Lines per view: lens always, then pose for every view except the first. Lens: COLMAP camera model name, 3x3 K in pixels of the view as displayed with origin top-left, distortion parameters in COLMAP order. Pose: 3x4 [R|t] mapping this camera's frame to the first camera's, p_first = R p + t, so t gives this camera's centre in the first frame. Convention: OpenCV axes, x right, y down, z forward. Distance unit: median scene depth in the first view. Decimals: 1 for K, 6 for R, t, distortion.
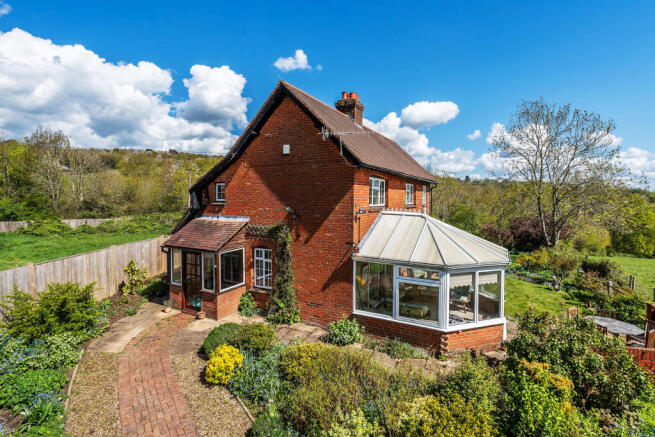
lens RADIAL K [[291.6, 0, 326.8], [0, 291.6, 206.0], [0, 0, 1]] dist [0.000504, -0.000001]
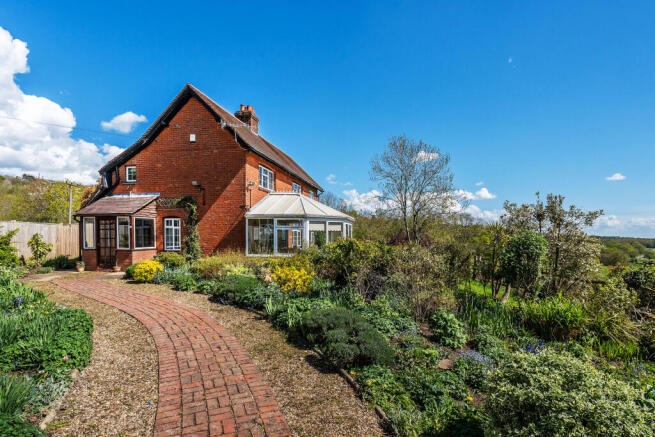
lens RADIAL K [[309.2, 0, 329.7], [0, 309.2, 243.4], [0, 0, 1]] dist [-0.000229, -0.000280]
pose [[0.956907, -0.008962, 0.290257, 0.037794], [0.013961, 0.999788, -0.015154, 0.281879], [-0.290060, 0.018554, 0.956829, -0.443556]]
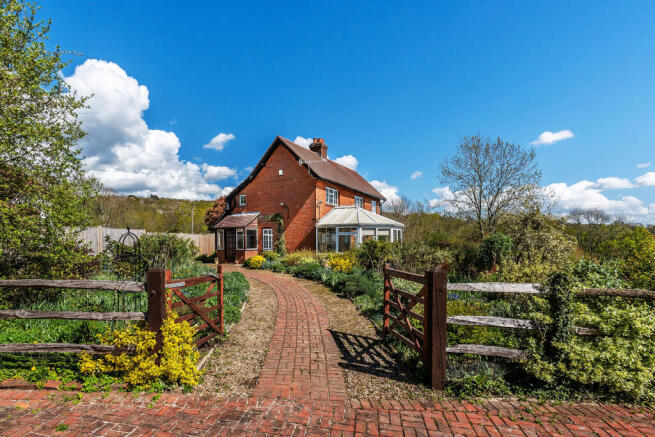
lens RADIAL K [[327.2, 0, 283.0], [0, 327.2, 258.0], [0, 0, 1]] dist [-0.000710, -0.000206]
pose [[0.995515, -0.009073, -0.094167, 0.063360], [0.009551, 0.999944, 0.004625, 0.318433], [0.094120, -0.005503, 0.995546, -1.008342]]
